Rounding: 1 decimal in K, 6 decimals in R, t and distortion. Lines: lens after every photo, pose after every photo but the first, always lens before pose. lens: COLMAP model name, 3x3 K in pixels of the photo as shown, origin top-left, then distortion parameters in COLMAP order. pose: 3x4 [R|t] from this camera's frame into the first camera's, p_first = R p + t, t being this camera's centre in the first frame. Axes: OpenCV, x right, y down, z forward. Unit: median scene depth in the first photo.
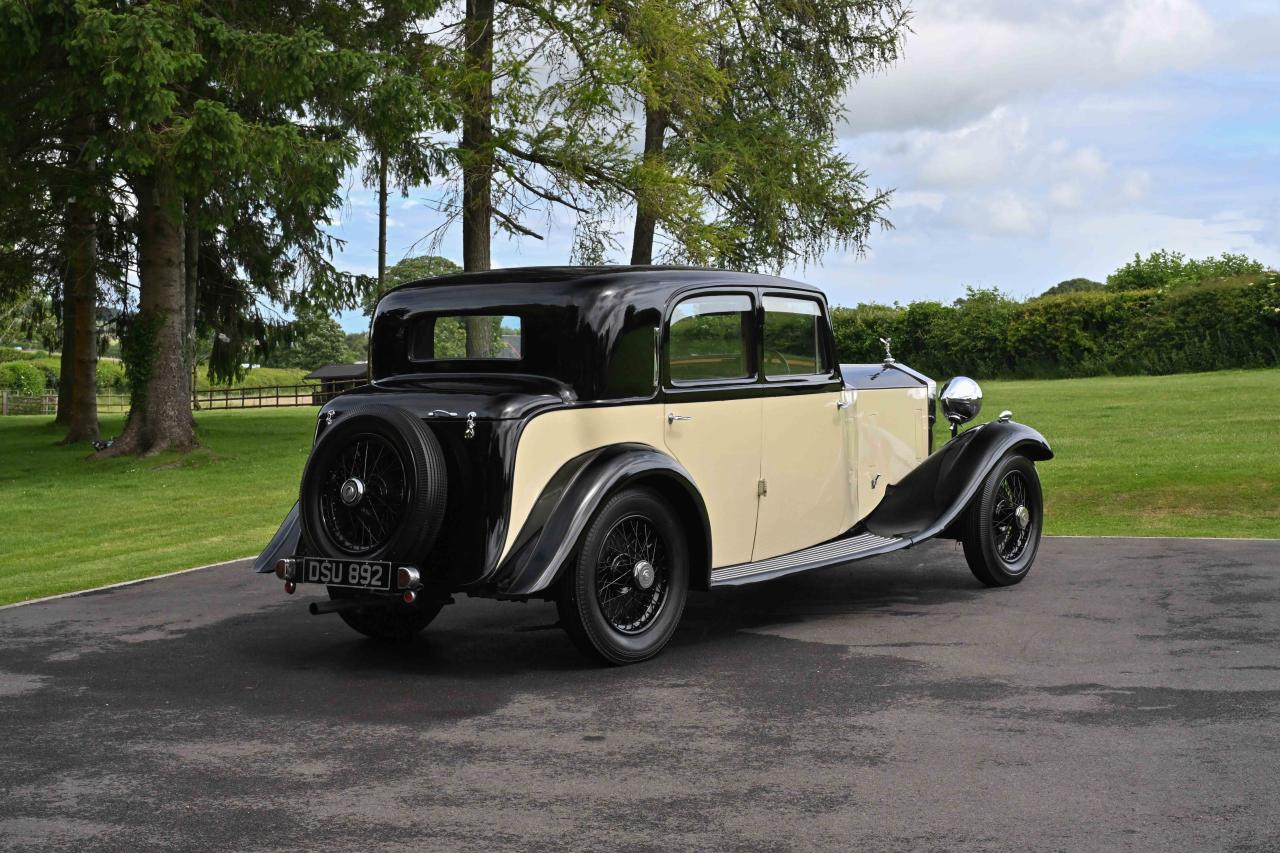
lens RADIAL K [[2681.1, 0, 640.0], [0, 2681.1, 426.5], [0, 0, 1]] dist [-0.014045, -0.485547]
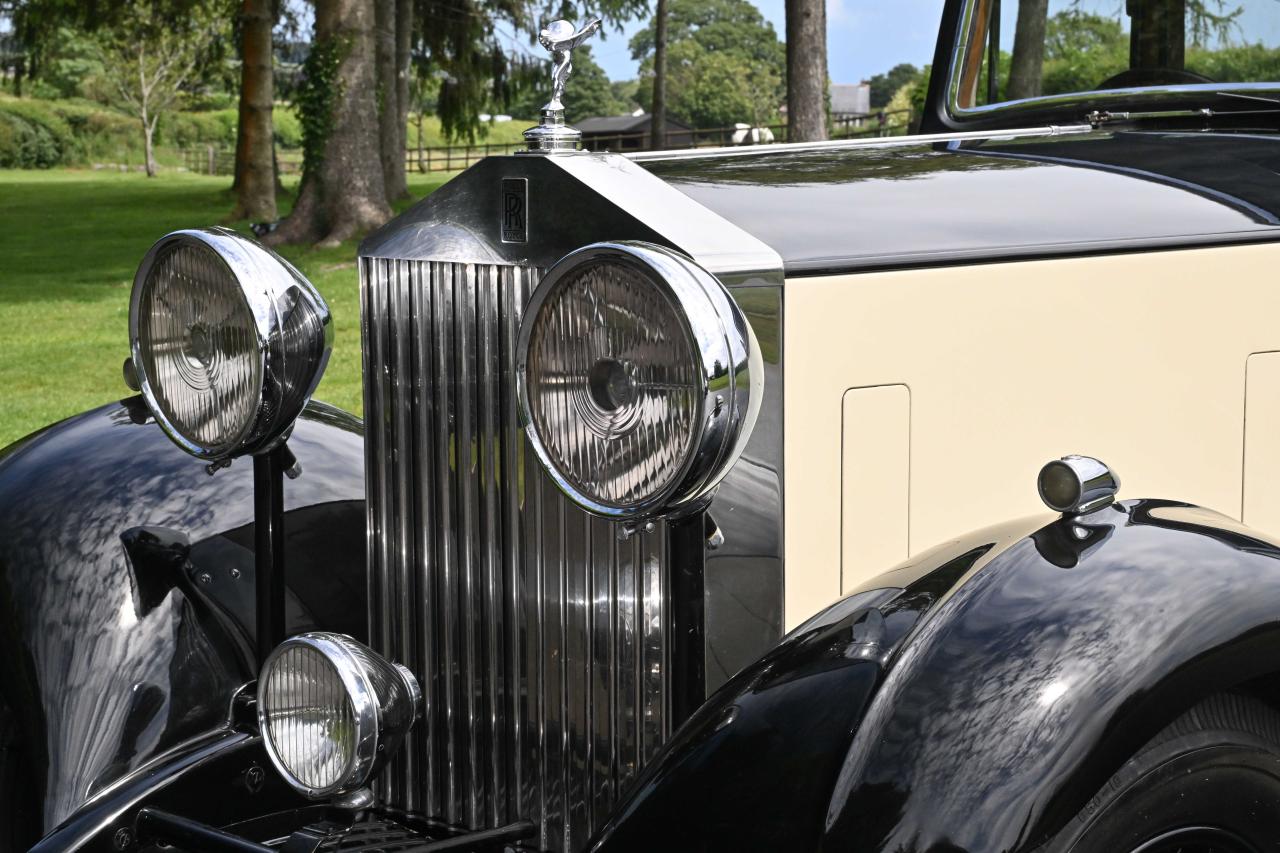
lens RADIAL K [[2681.1, 0, 640.0], [0, 2681.1, 426.5], [0, 0, 1]] dist [-0.014045, -0.485547]
pose [[0.995048, 0.018465, -0.097666, -0.038175], [-0.009582, 0.995837, 0.090648, -0.006124], [0.098933, -0.089263, 0.991082, 0.348351]]
